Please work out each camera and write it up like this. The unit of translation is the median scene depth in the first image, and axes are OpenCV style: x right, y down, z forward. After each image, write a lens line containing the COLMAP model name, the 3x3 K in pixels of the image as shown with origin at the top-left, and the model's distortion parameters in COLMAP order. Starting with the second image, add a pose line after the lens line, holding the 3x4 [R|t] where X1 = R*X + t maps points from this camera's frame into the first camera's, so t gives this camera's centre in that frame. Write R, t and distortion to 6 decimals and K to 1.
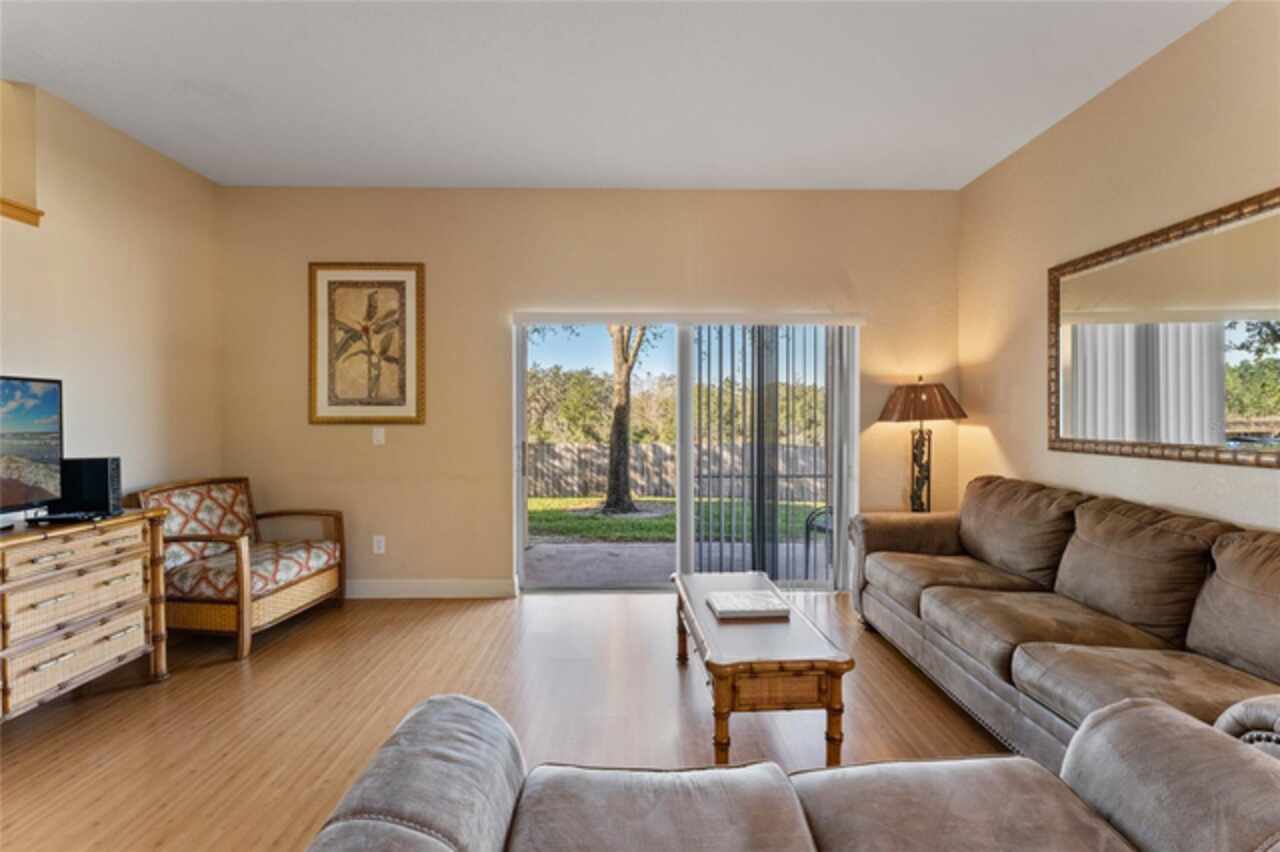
lens RADIAL K [[517.3, 0, 636.0], [0, 517.3, 418.9], [0, 0, 1]] dist [0.003906, 0.000506]
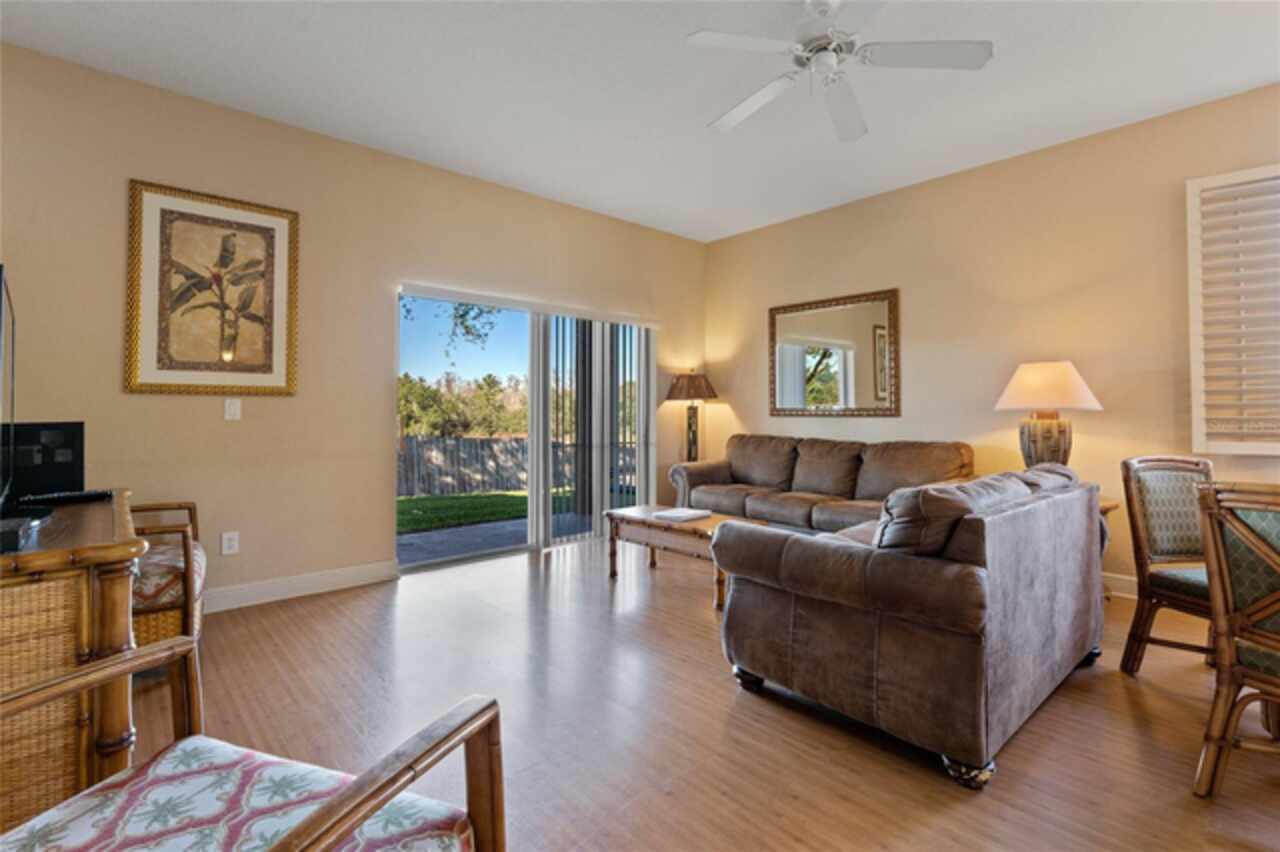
lens RADIAL K [[596.5, 0, 642.3], [0, 596.5, 397.0], [0, 0, 1]] dist [-0.004384, 0.000223]
pose [[0.746718, 0.017259, 0.664917, -0.642456], [0.003627, 0.999543, -0.030019, 0.044329], [-0.665131, 0.024827, 0.746314, -0.133779]]
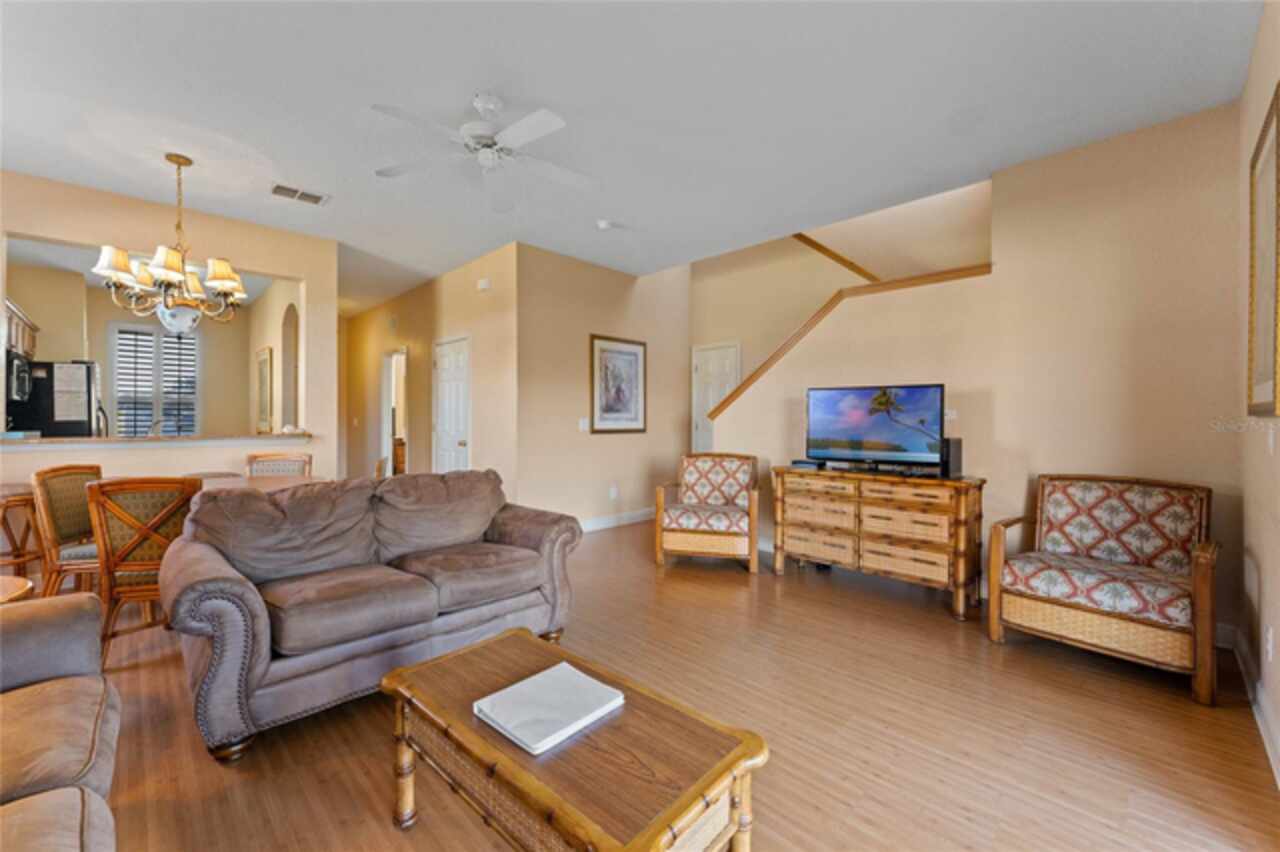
lens RADIAL K [[517.3, 0, 639.0], [0, 517.3, 420.9], [0, 0, 1]] dist [0.003906, 0.000506]
pose [[-0.716125, 0.004561, -0.697957, 0.368228], [-0.004798, 0.999923, 0.011458, 0.010856], [0.697955, 0.011554, -0.716048, 0.976153]]
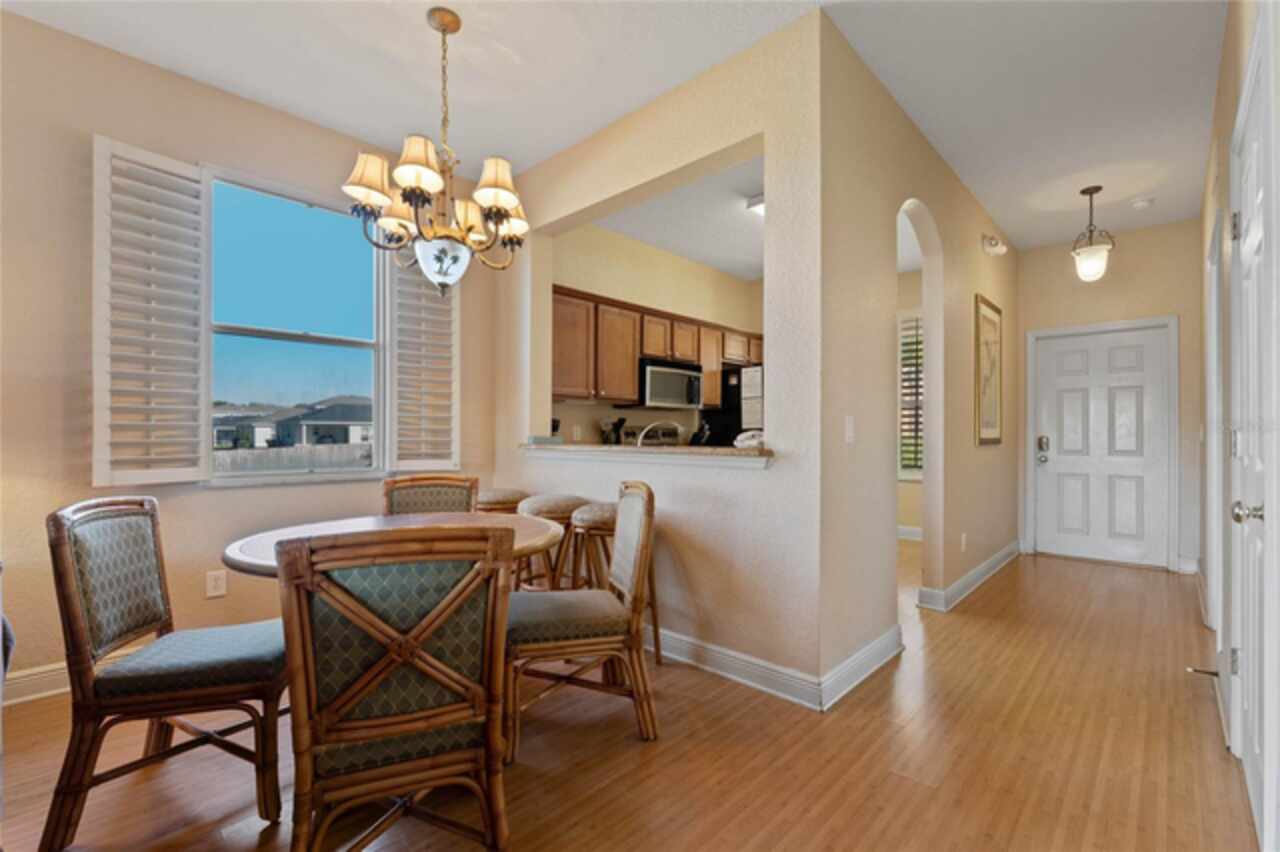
lens RADIAL K [[553.9, 0, 634.7], [0, 553.9, 433.2], [0, 0, 1]] dist [-0.003980, -0.000866]
pose [[-0.719372, 0.000479, 0.694625, -0.316324], [0.003696, 0.999988, 0.003139, 0.041966], [-0.694615, 0.004826, -0.719365, 0.015130]]
